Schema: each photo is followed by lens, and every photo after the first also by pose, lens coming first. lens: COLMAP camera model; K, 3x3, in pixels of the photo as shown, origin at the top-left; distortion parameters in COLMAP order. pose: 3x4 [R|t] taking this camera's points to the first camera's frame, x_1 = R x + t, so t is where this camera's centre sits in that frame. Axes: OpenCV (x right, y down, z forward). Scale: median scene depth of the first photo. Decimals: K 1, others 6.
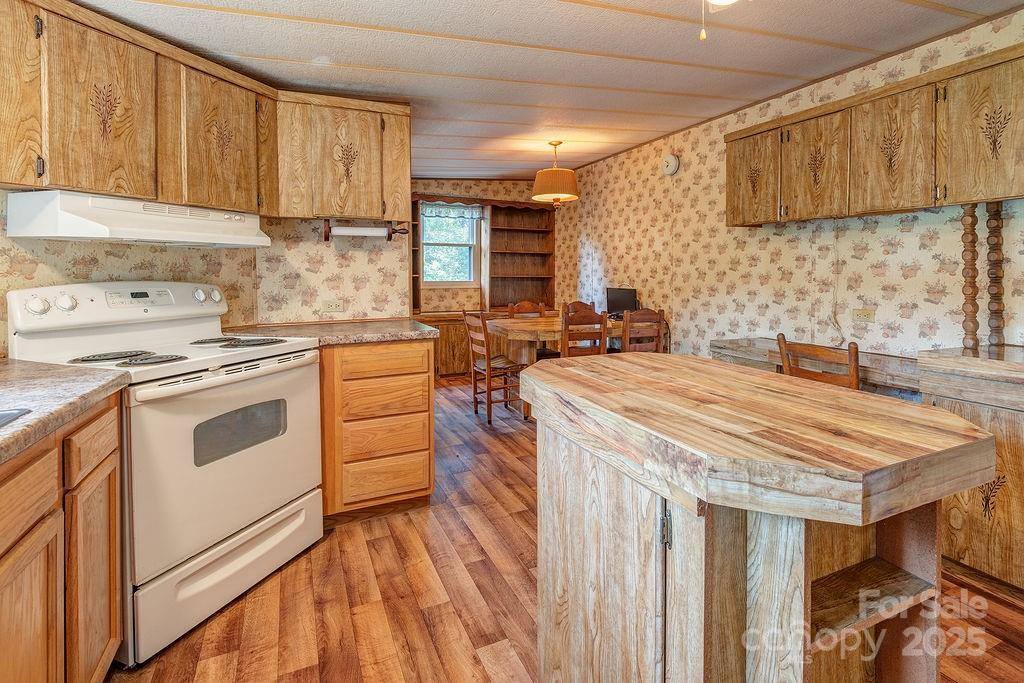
lens RADIAL K [[476.0, 0, 508.7], [0, 476.0, 340.0], [0, 0, 1]] dist [-0.000753, -0.000064]
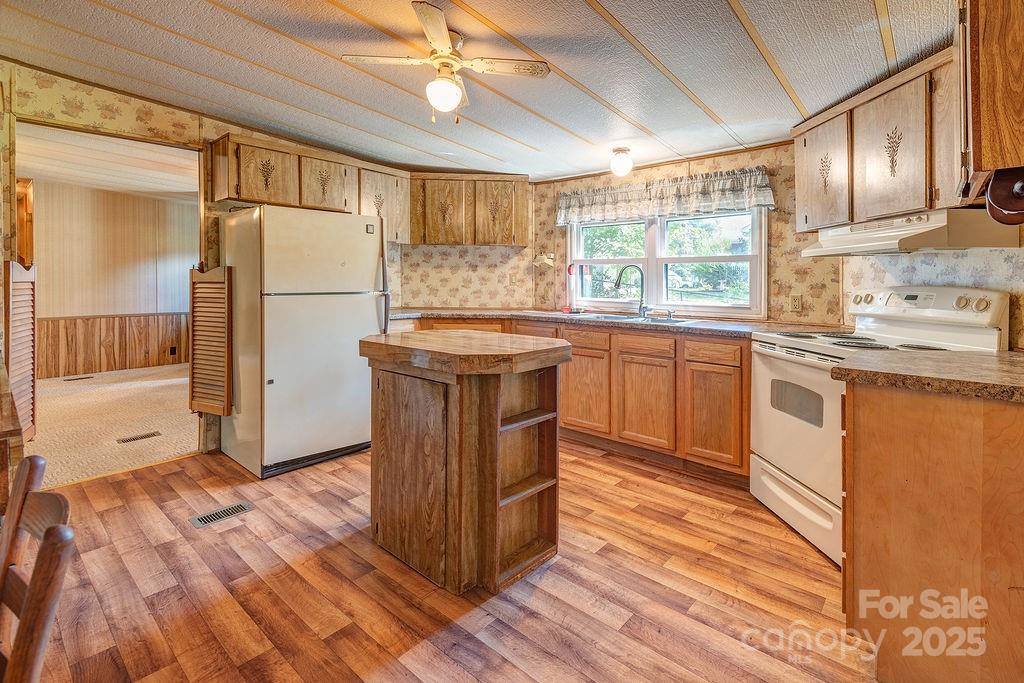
lens RADIAL K [[476.0, 0, 509.7], [0, 476.0, 340.4], [0, 0, 1]] dist [-0.000753, -0.000064]
pose [[-0.920999, 0.046382, -0.386794, 0.623867], [-0.048916, 0.971260, 0.232940, -0.223820], [0.386482, 0.233458, -0.892261, 1.734996]]
